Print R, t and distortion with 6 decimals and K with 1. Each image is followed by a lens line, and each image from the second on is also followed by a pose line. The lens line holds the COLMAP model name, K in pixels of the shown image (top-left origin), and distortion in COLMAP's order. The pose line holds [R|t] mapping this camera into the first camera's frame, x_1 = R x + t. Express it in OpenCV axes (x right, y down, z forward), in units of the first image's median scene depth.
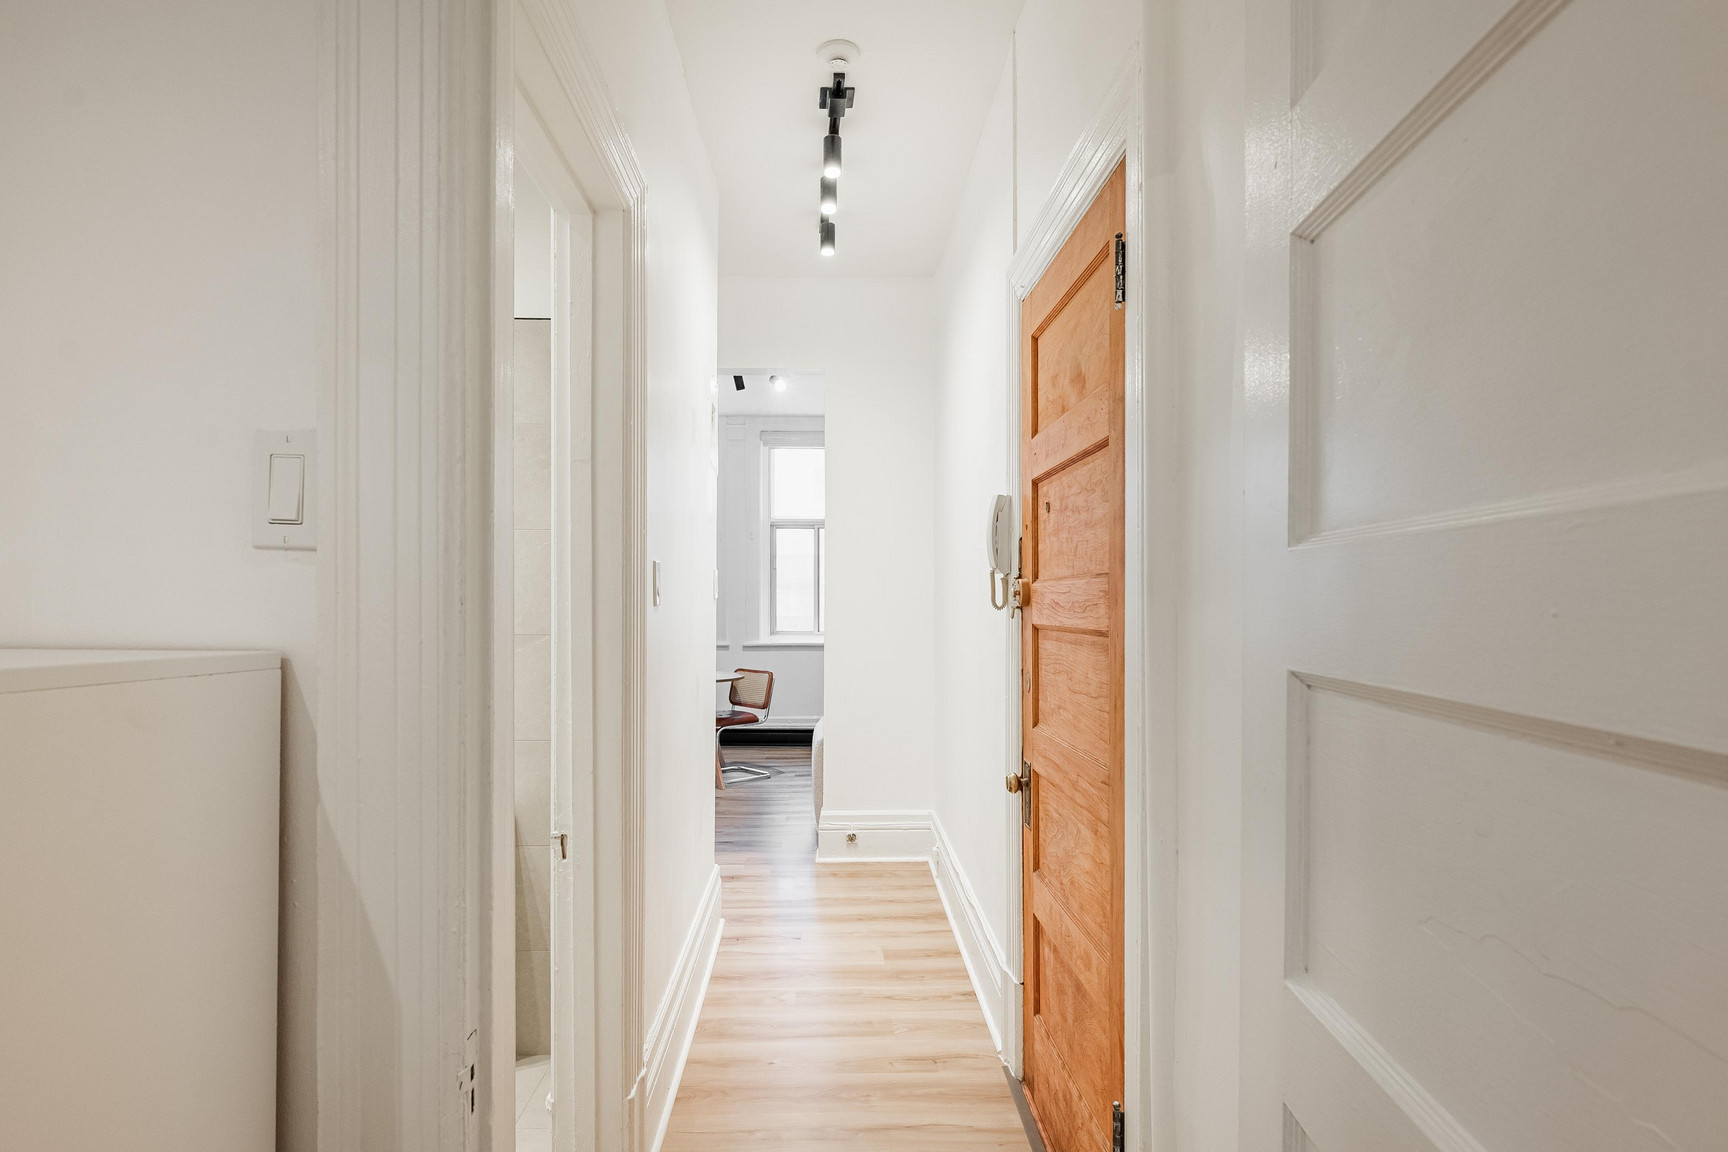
lens RADIAL K [[891.6, 0, 871.4], [0, 891.6, 592.0], [0, 0, 1]] dist [-0.002691, -0.000186]
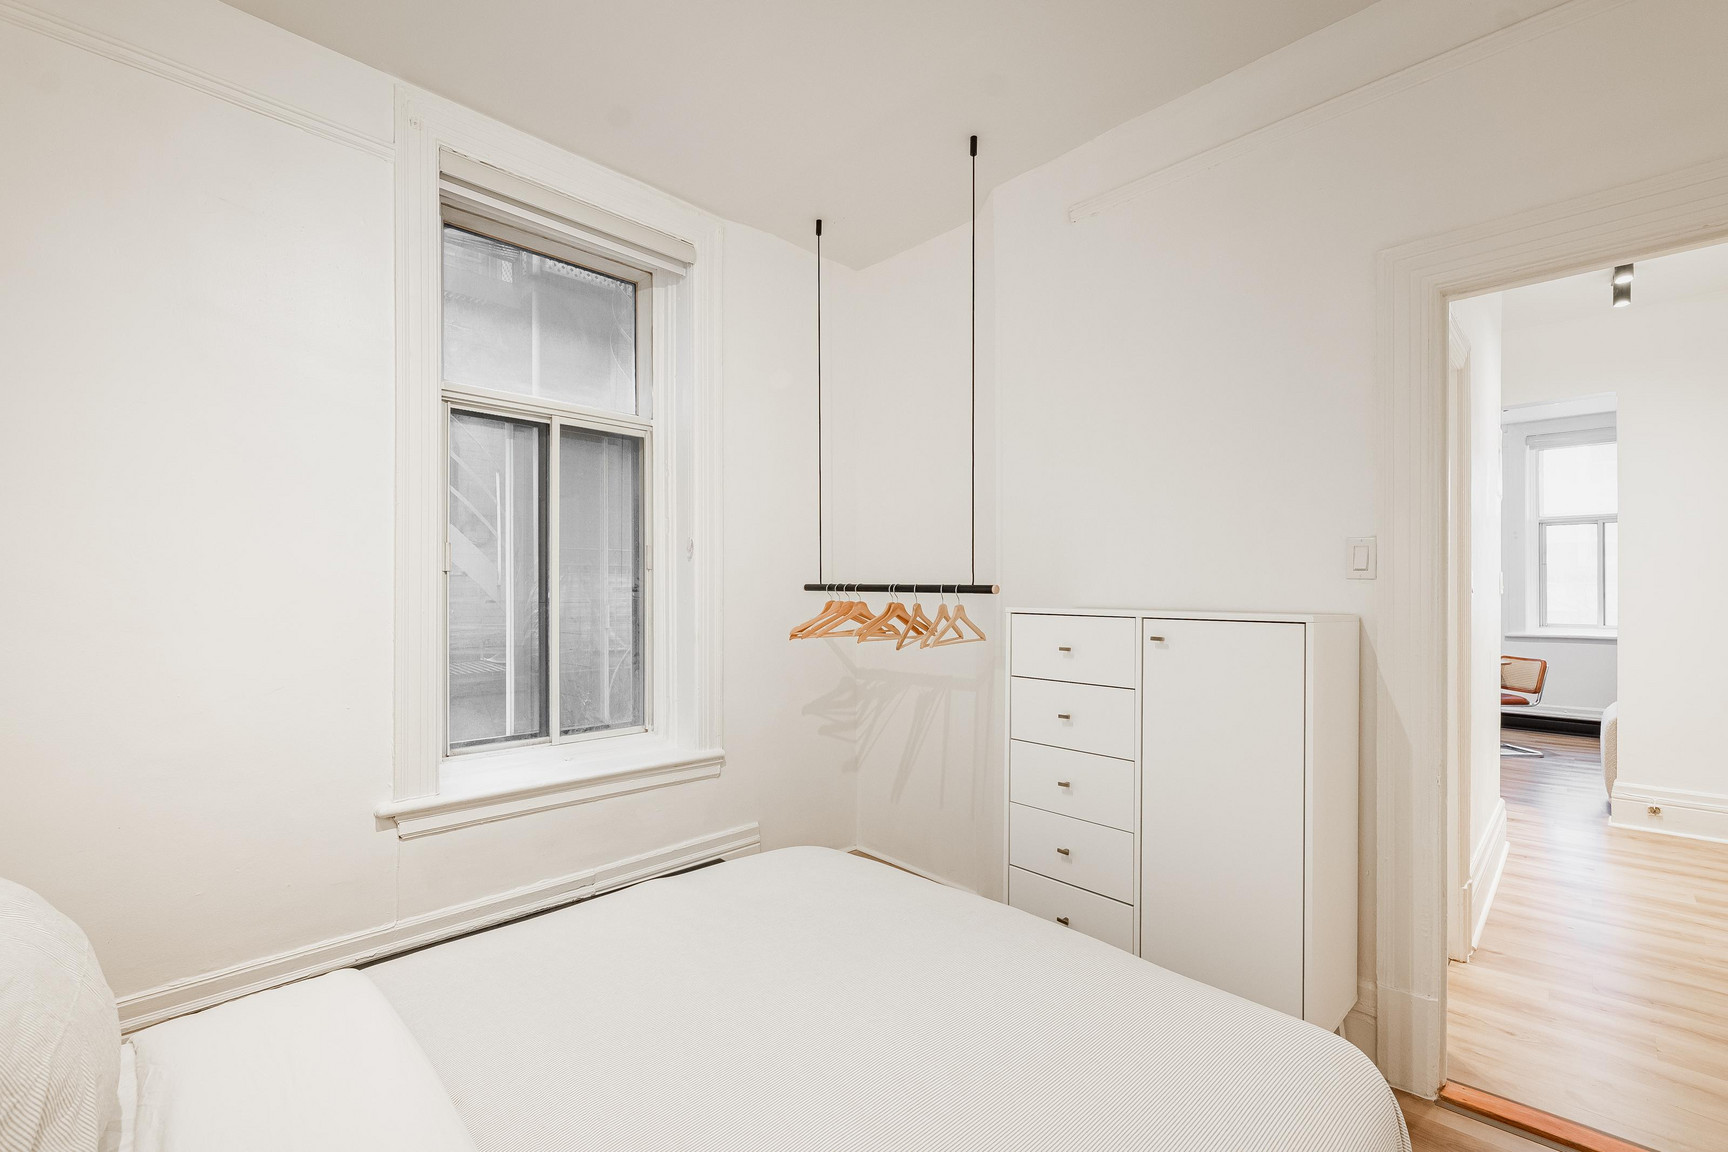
lens RADIAL K [[746.8, 0, 830.7], [0, 746.8, 581.8], [0, 0, 1]] dist [0.003249, -0.002453]
pose [[0.655975, -0.004706, -0.754768, 0.007467], [0.002392, 0.999989, -0.004155, -0.006509], [0.754779, 0.000920, 0.655979, -0.366109]]
